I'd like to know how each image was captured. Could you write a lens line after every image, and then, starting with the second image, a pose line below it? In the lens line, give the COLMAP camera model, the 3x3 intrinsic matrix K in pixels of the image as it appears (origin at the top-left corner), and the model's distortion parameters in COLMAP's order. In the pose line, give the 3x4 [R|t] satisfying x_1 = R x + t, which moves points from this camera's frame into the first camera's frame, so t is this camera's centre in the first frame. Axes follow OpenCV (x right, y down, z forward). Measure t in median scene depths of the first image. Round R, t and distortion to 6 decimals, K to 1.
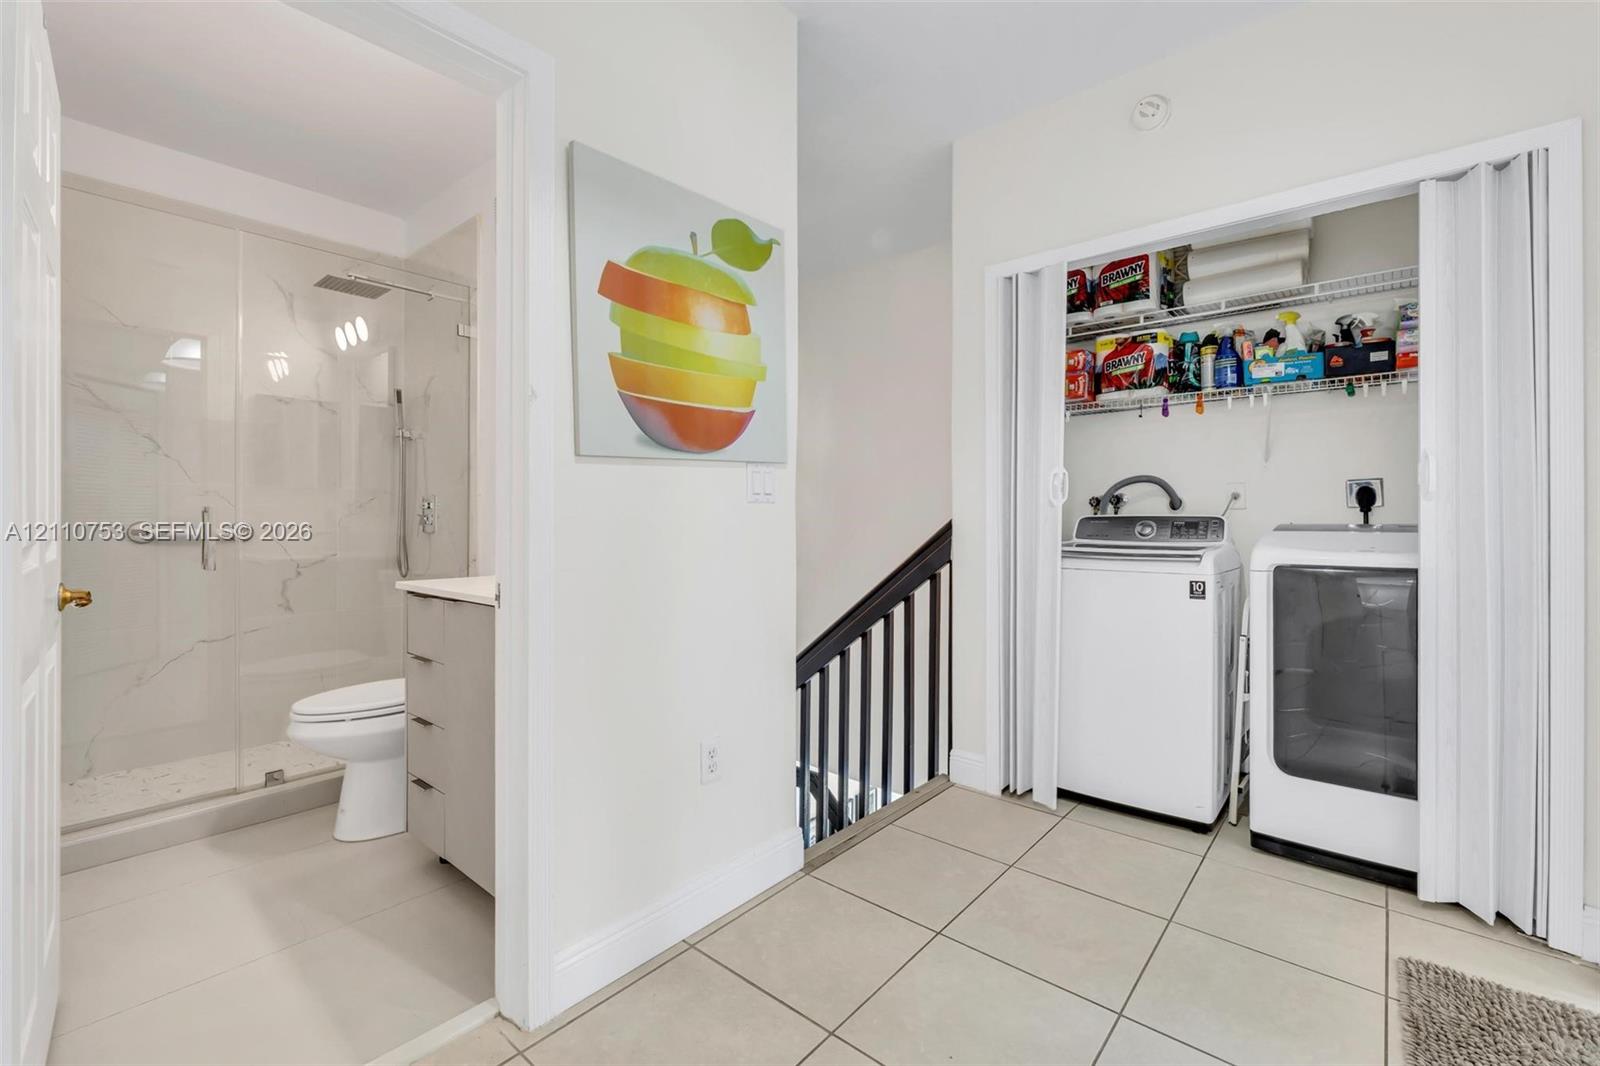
lens RADIAL K [[677.8, 0, 798.8], [0, 677.8, 523.4], [0, 0, 1]] dist [-0.000086, 0.000006]
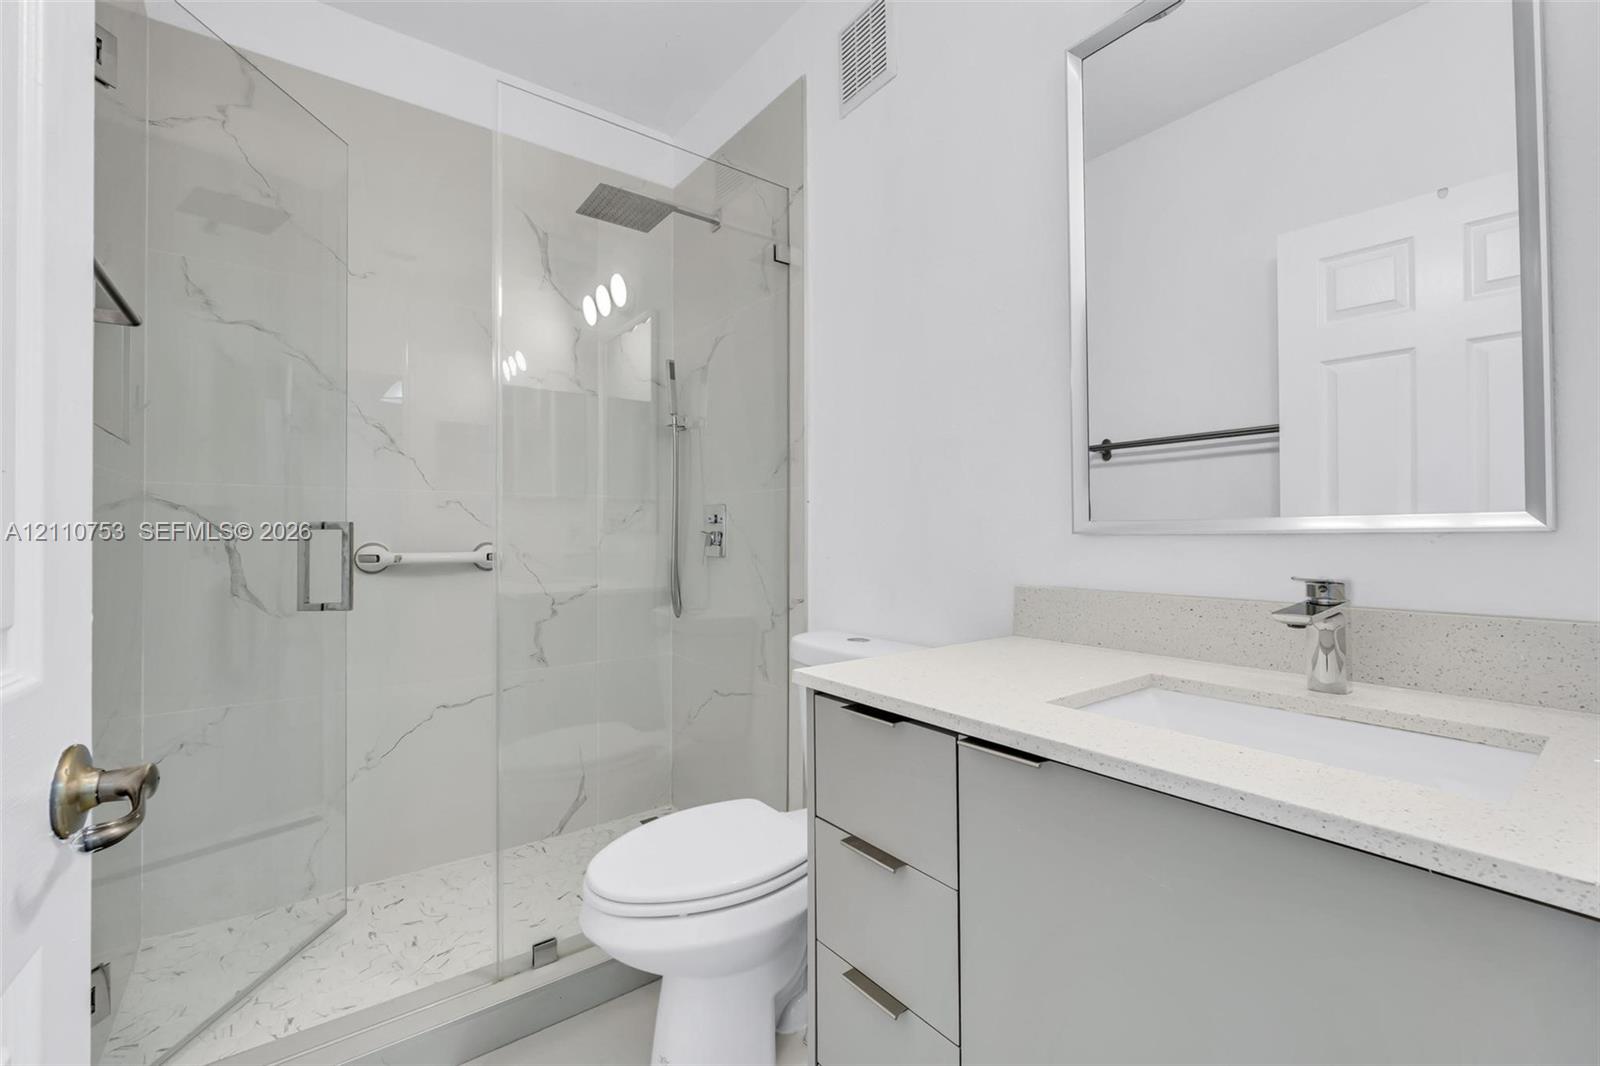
lens RADIAL K [[677.8, 0, 802.3], [0, 677.8, 535.2], [0, 0, 1]] dist [-0.000086, 0.000006]
pose [[0.975724, -0.011649, -0.218694, -0.294878], [0.008359, 0.999838, -0.015960, 0.003920], [0.218845, 0.013744, 0.975663, 0.320251]]
